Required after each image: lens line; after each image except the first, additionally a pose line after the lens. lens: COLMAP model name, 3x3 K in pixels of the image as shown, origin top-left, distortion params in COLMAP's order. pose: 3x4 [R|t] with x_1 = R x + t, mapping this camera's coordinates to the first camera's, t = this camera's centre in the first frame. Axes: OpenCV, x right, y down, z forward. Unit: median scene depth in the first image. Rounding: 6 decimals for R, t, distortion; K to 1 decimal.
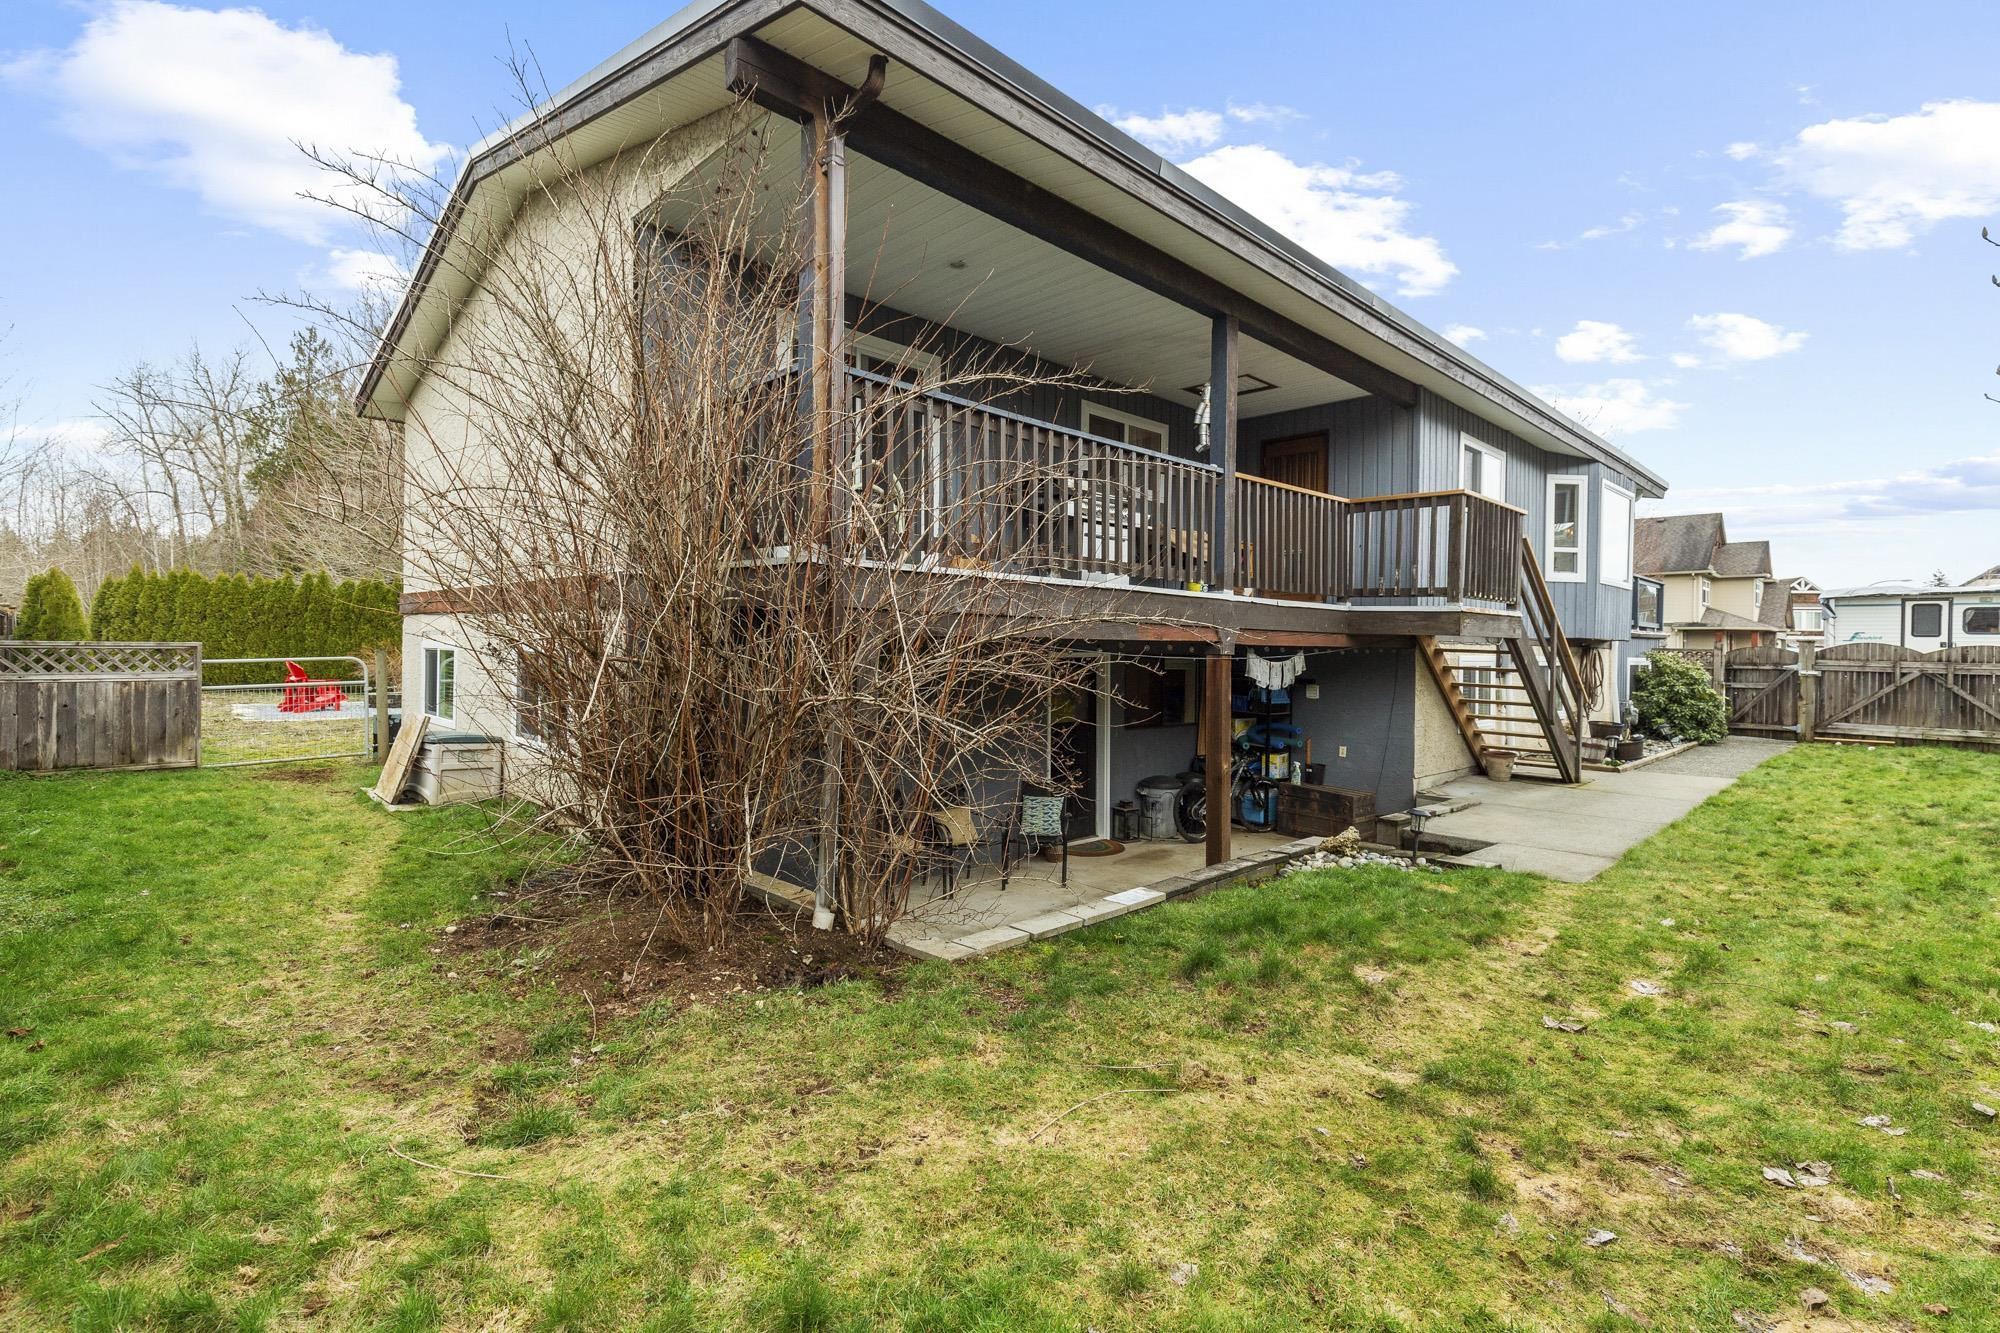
lens RADIAL K [[912.5, 0, 1012.4], [0, 912.5, 666.1], [0, 0, 1]] dist [0.004499, -0.001156]
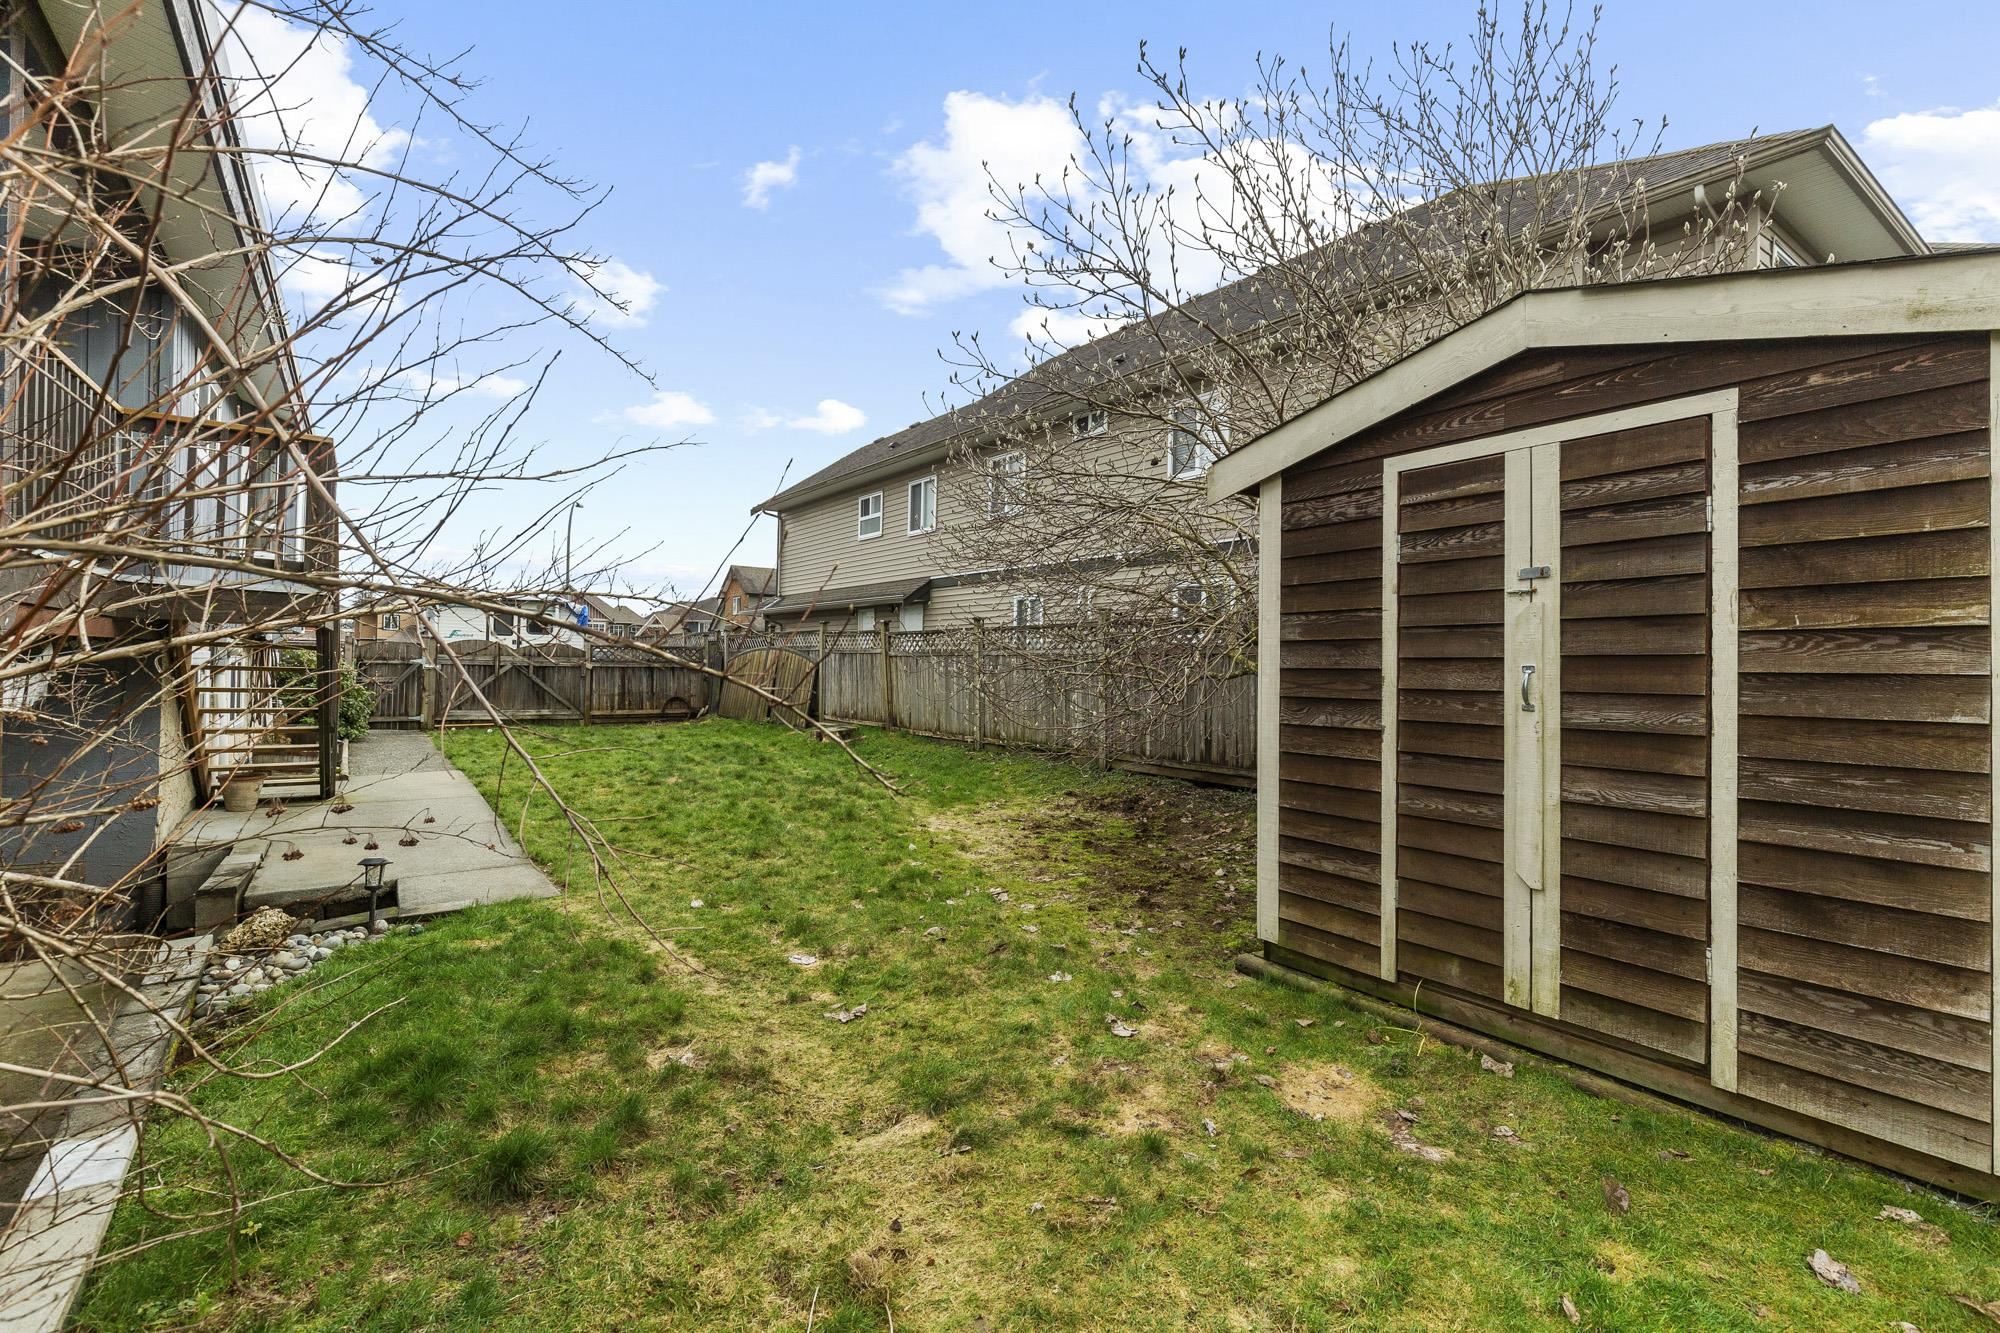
lens RADIAL K [[912.5, 0, 993.8], [0, 912.5, 646.0], [0, 0, 1]] dist [0.004499, -0.001156]
pose [[0.159680, 0.007993, 0.987136, -0.354096], [0.005532, 0.999944, -0.008992, -0.011994], [-0.987153, 0.006897, 0.159627, 0.599627]]
